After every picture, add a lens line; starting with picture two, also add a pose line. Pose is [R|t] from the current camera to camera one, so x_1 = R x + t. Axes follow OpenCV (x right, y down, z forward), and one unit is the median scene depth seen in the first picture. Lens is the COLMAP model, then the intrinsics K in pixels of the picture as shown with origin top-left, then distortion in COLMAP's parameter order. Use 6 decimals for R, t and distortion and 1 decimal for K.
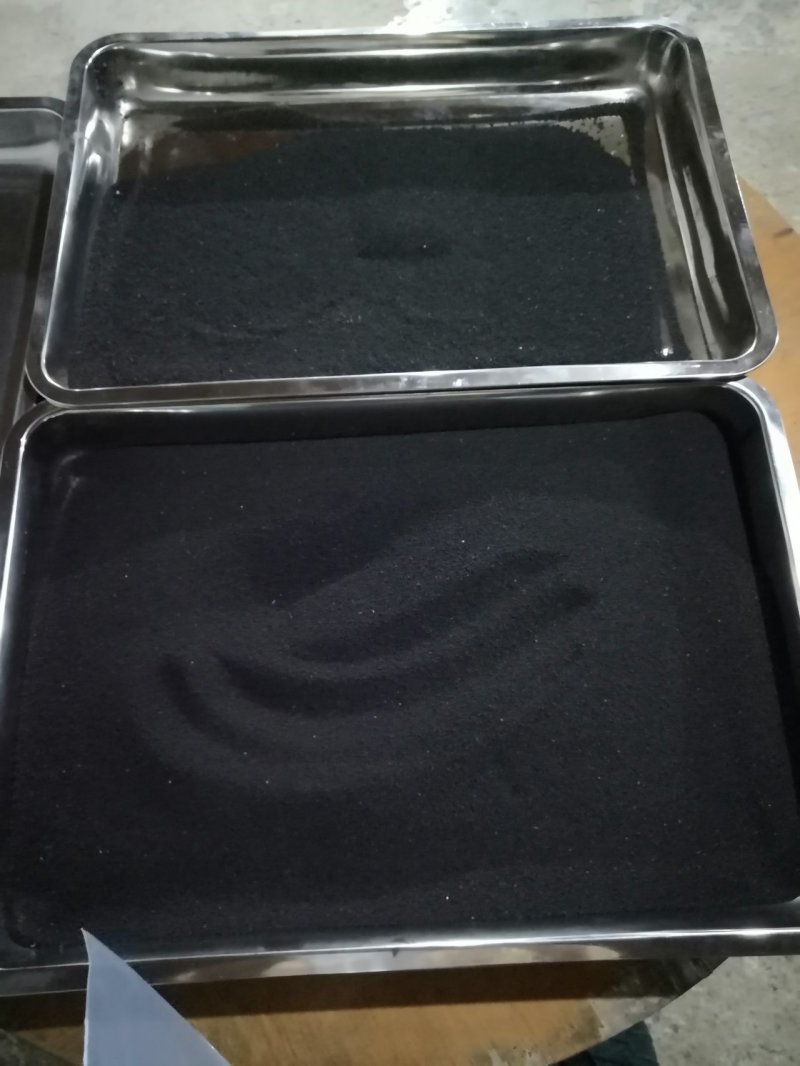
lens RADIAL K [[911.8, 0, 400.0], [0, 911.8, 533.0], [0, 0, 1]] dist [0.036539, 0.005767]
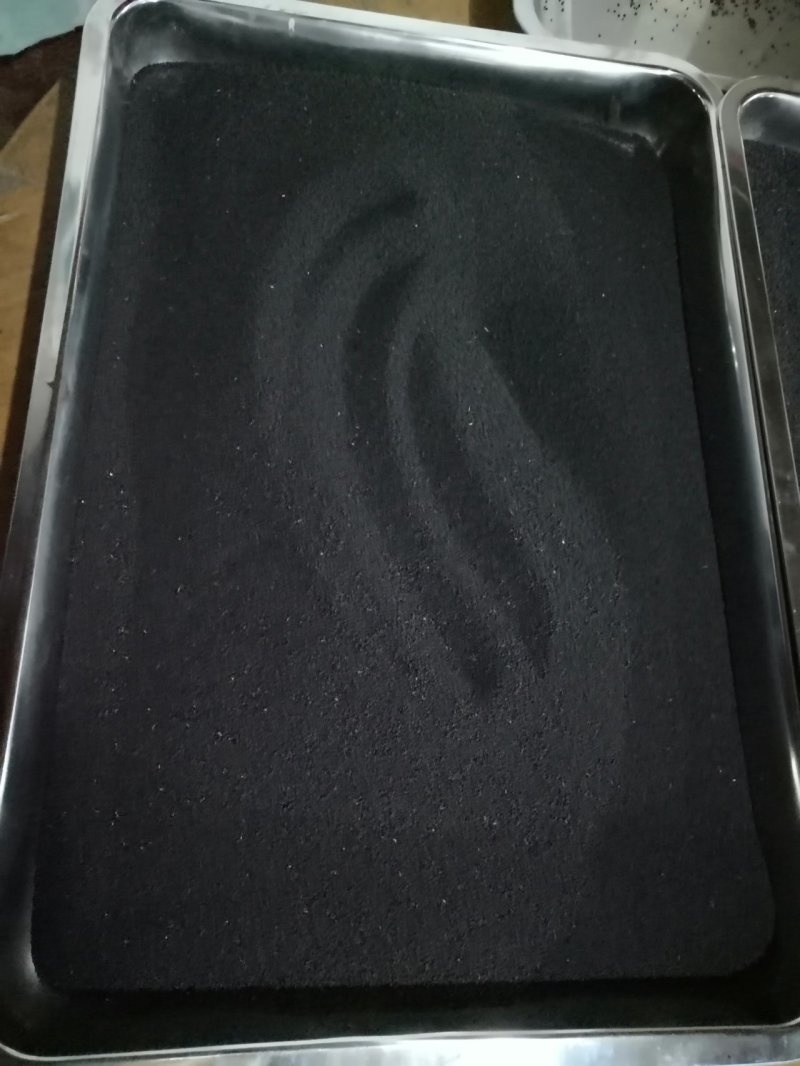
lens RADIAL K [[911.8, 0, 400.0], [0, 911.8, 533.0], [0, 0, 1]] dist [0.036539, 0.005767]
pose [[-0.050919, 0.934061, -0.353464, 0.340311], [-0.983185, 0.015264, 0.181971, 0.004684], [0.175367, 0.356786, 0.917578, 0.303342]]
